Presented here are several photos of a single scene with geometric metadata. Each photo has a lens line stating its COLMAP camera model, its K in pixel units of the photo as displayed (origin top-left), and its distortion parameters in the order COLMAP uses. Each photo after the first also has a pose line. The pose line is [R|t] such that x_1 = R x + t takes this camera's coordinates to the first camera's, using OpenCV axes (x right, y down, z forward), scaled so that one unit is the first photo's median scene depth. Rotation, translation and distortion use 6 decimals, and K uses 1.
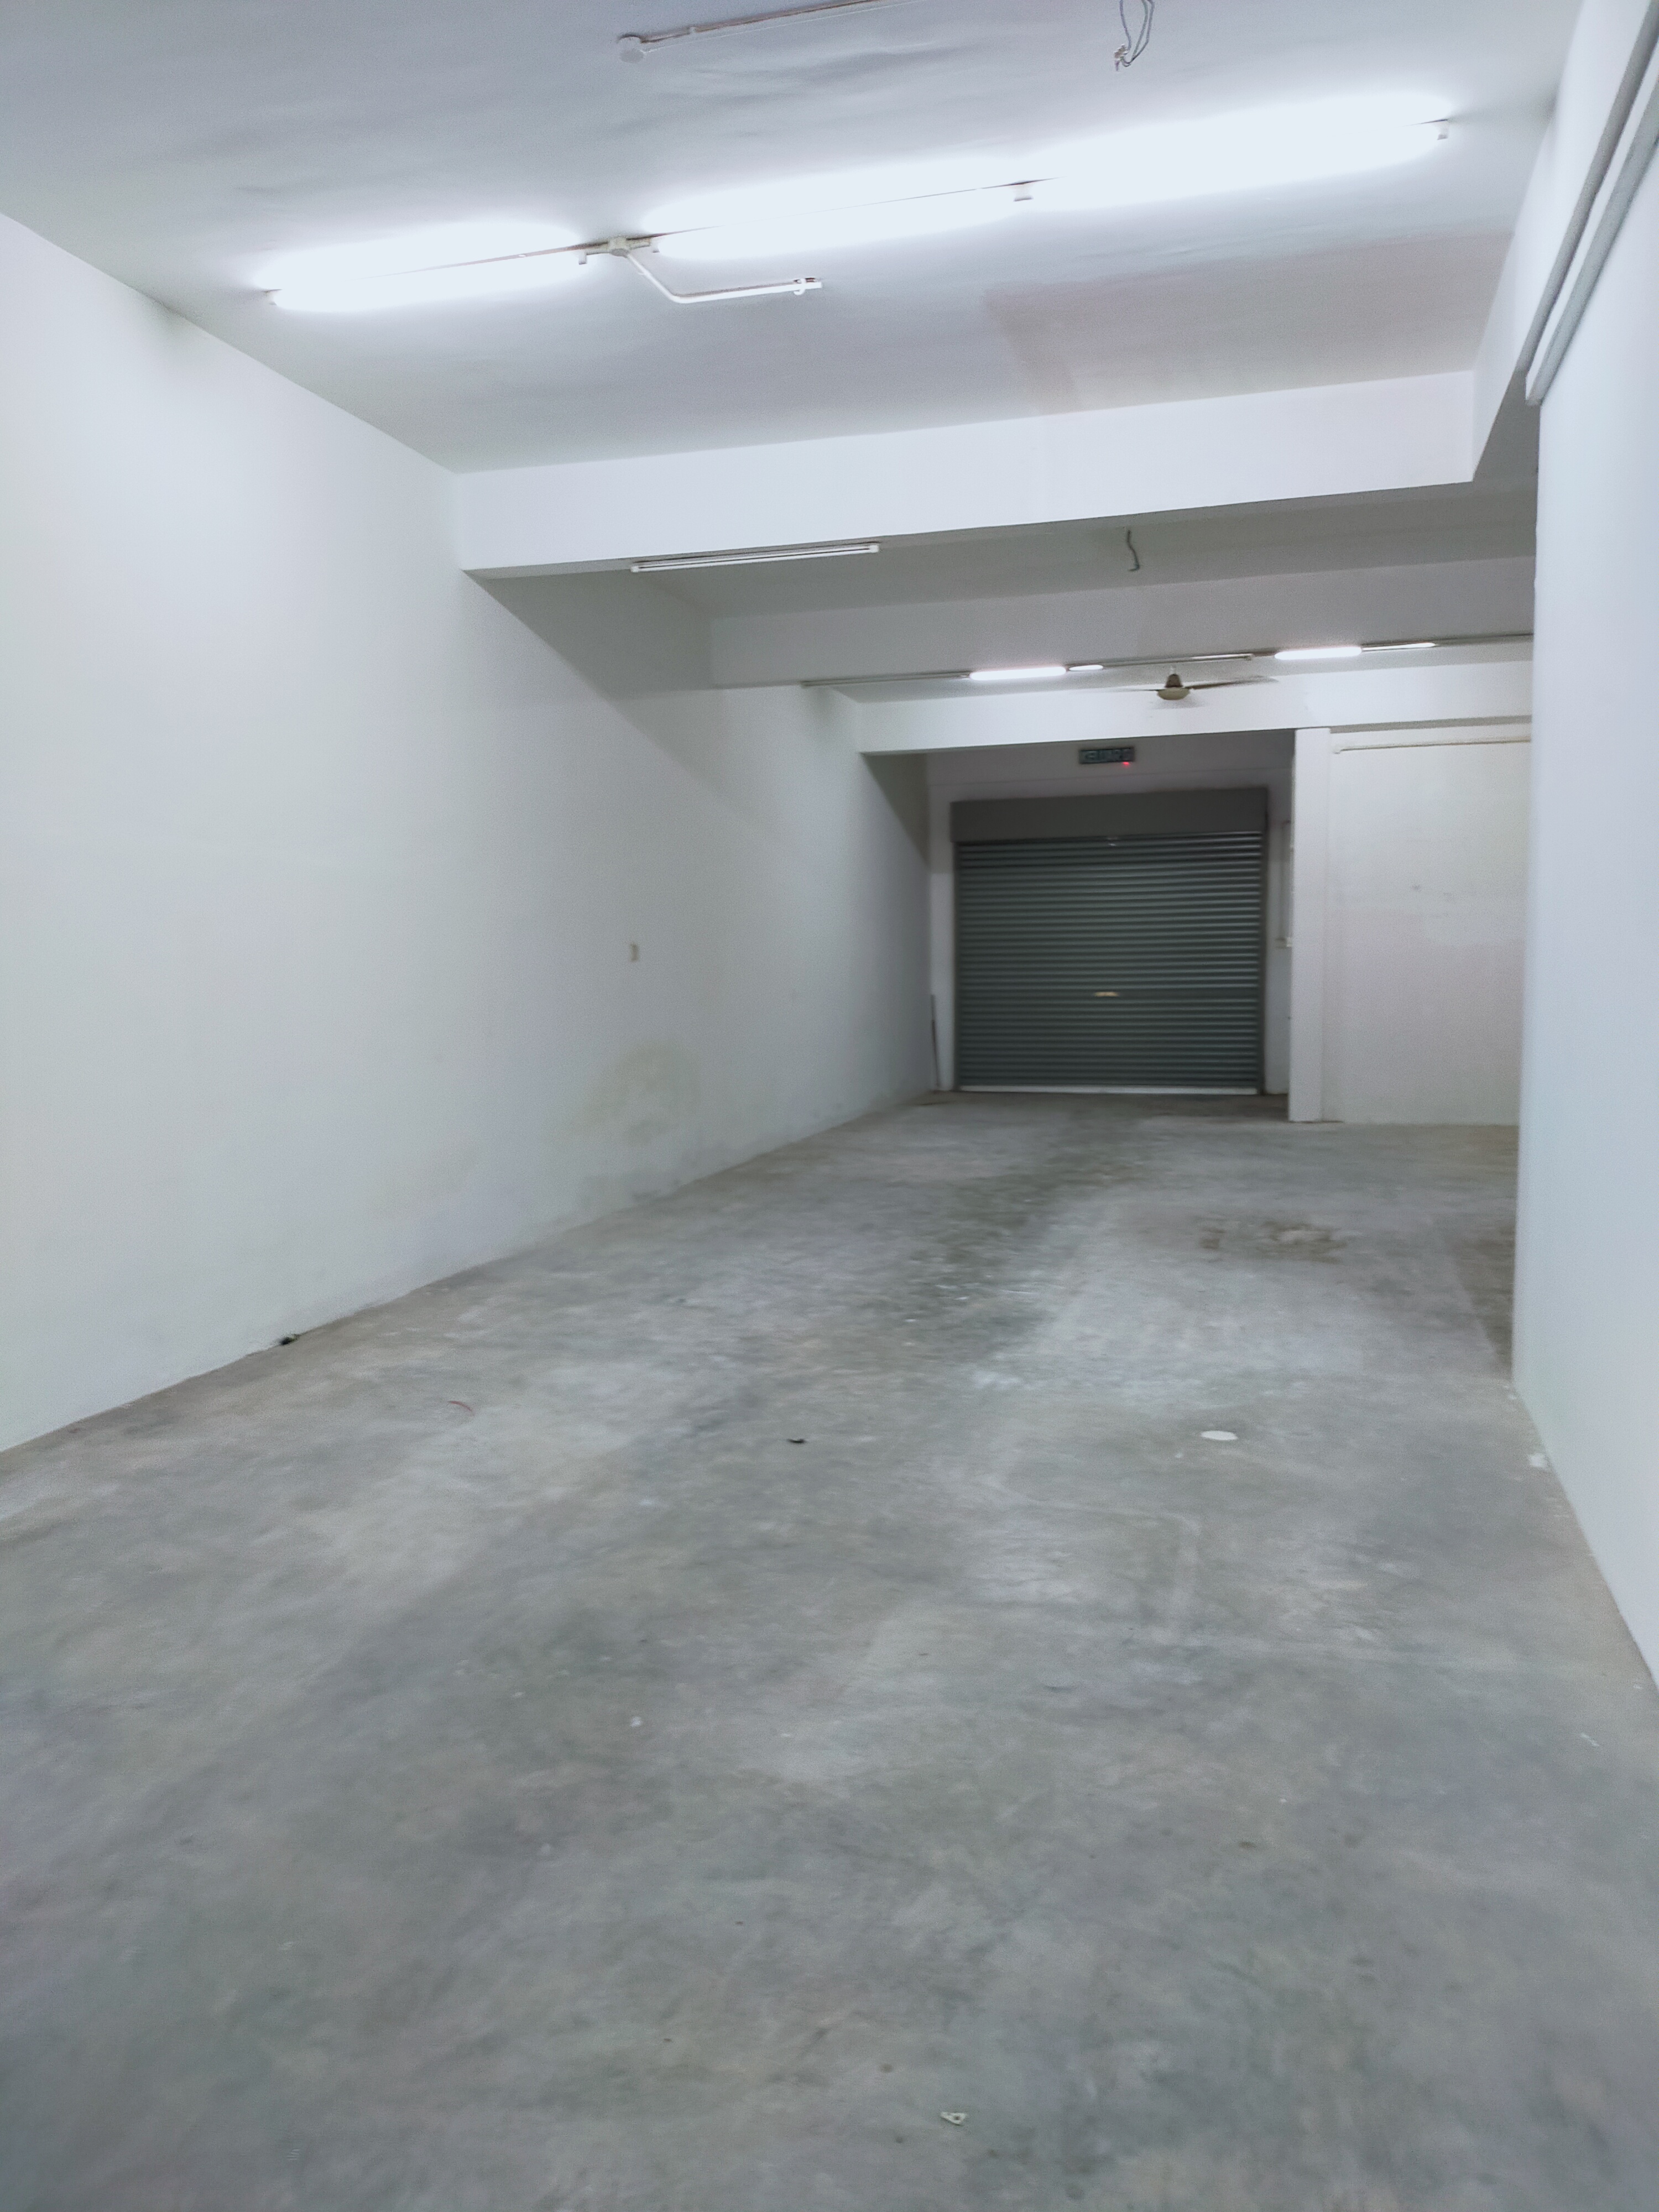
lens RADIAL K [[1732.4, 0, 786.9], [0, 1732.4, 1099.2], [0, 0, 1]] dist [0.054143, -0.089943]
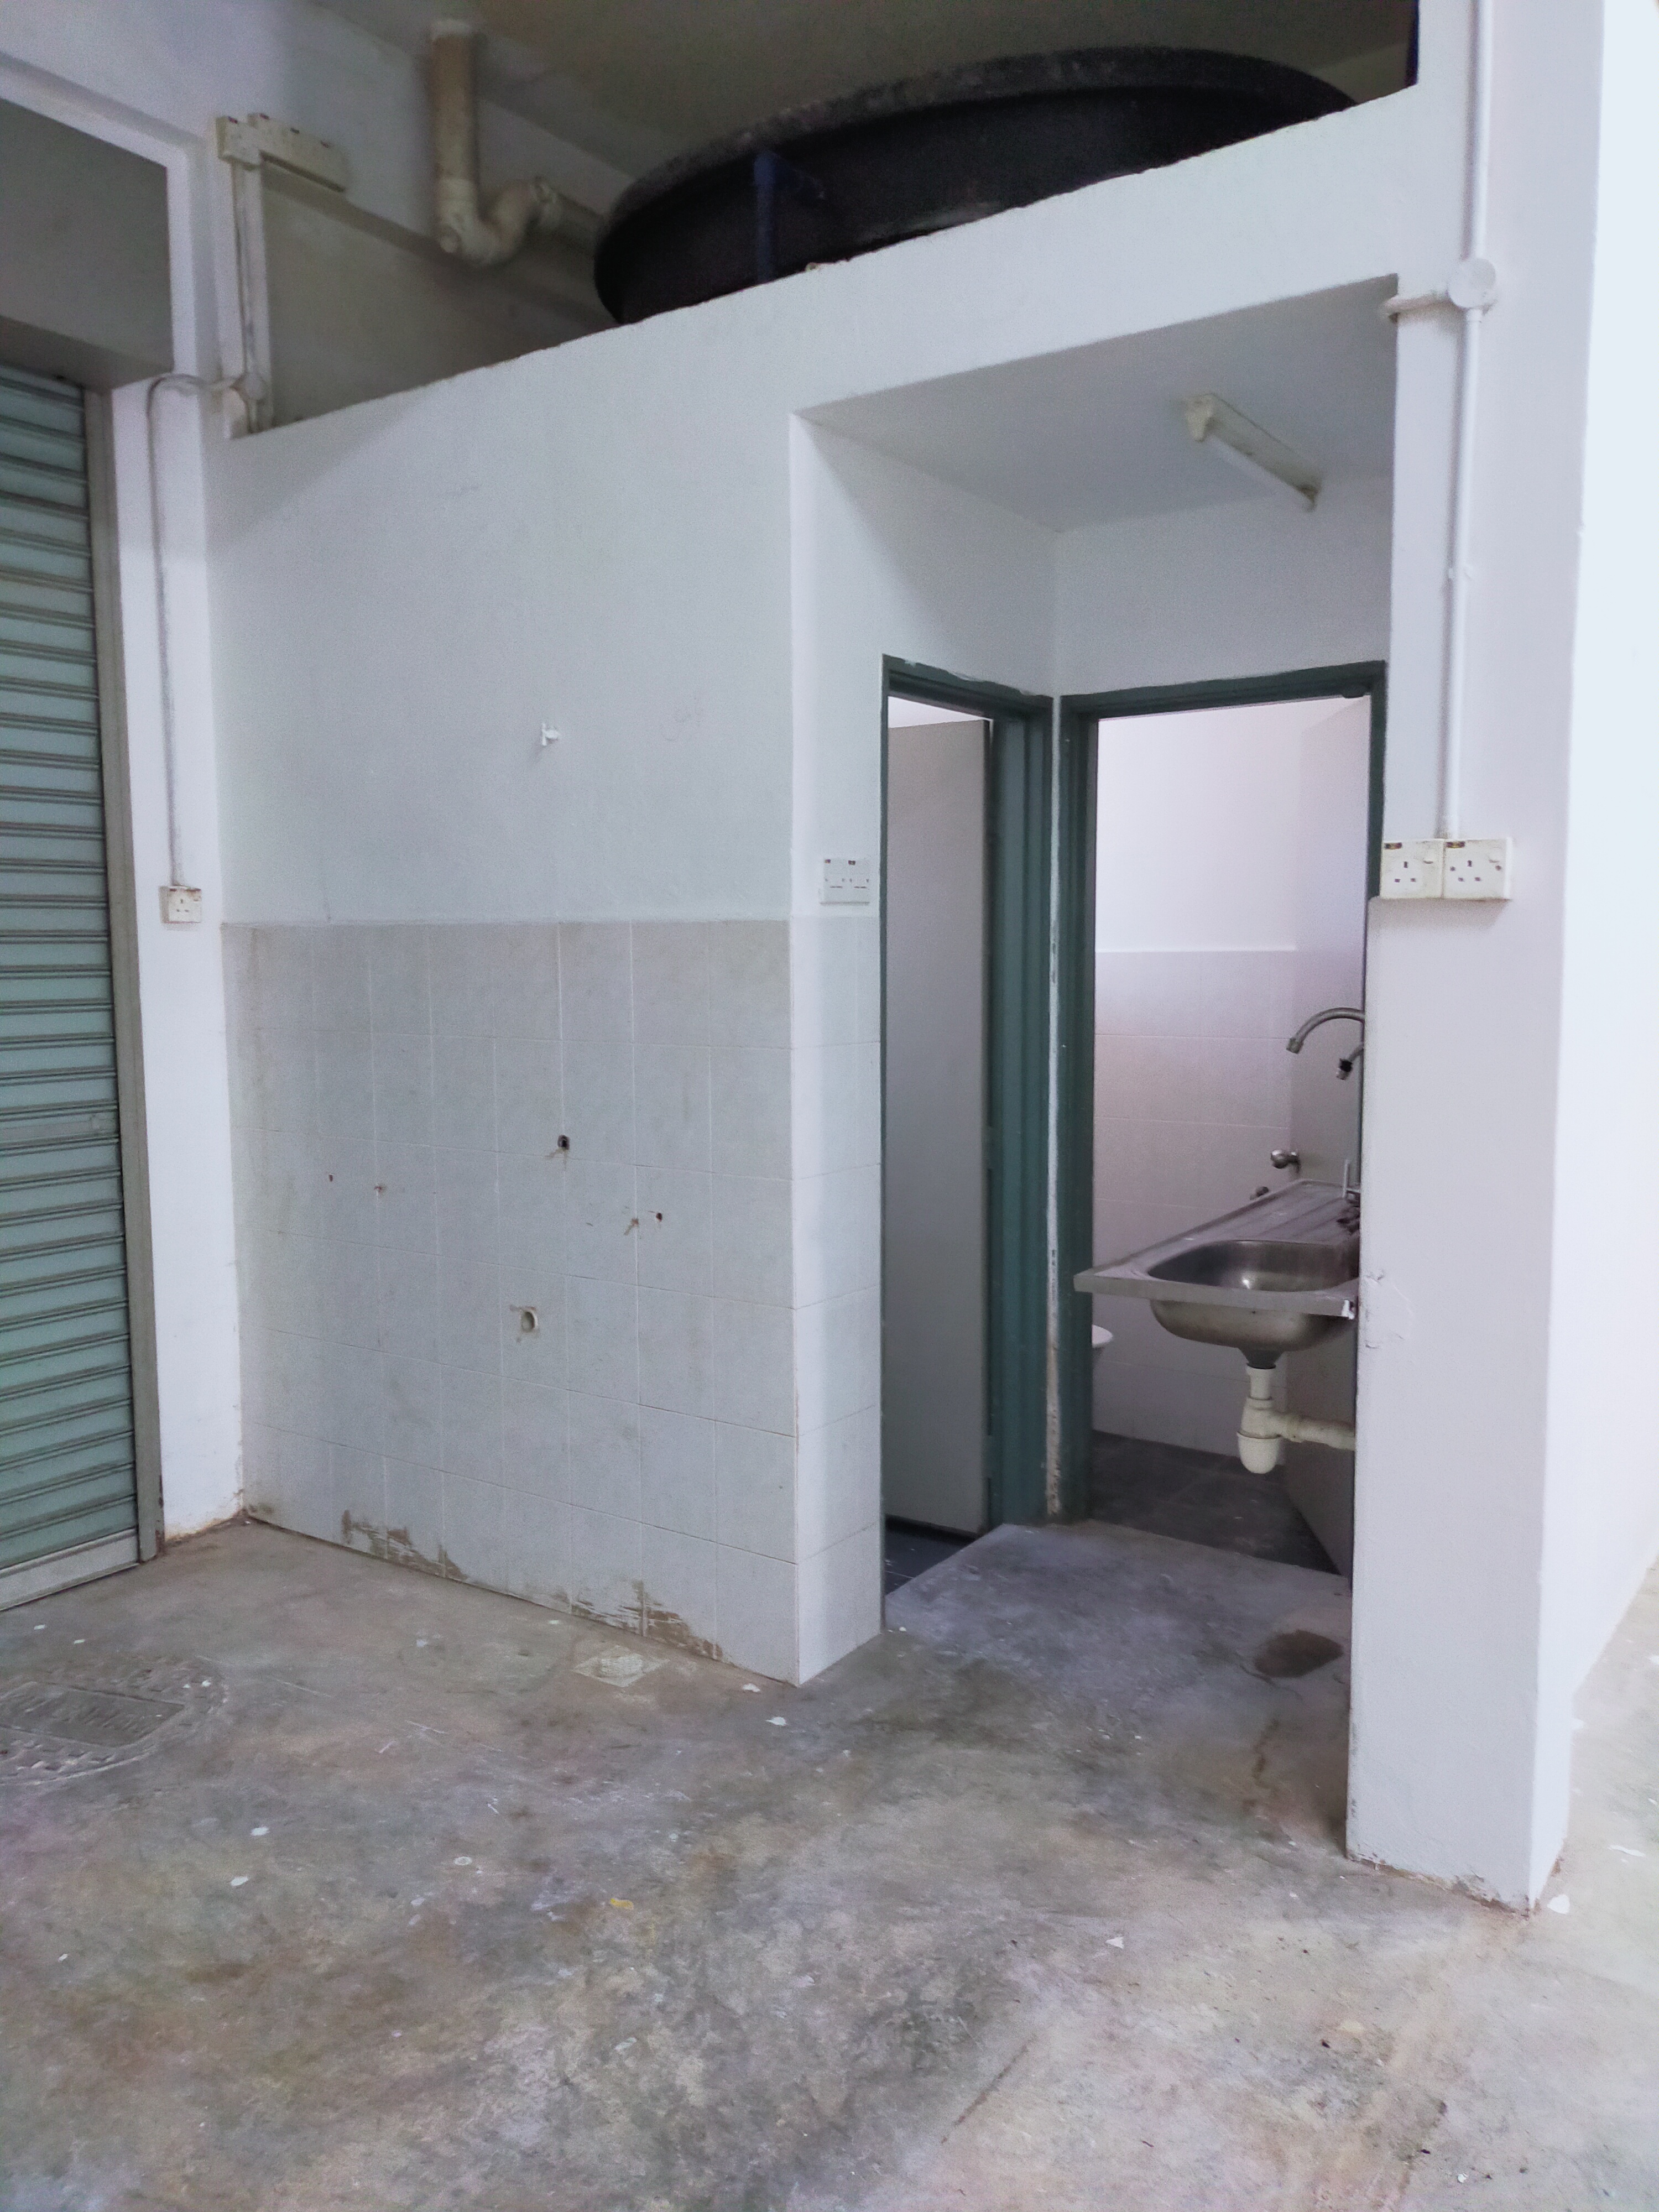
lens RADIAL K [[1692.8, 0, 869.0], [0, 1692.8, 1113.5], [0, 0, 1]] dist [0.053751, -0.059949]
pose [[0.298834, -0.081623, 0.950808, 0.283953], [0.084951, 0.994655, 0.058688, -0.212446], [-0.950517, 0.063234, 0.304171, 2.659286]]
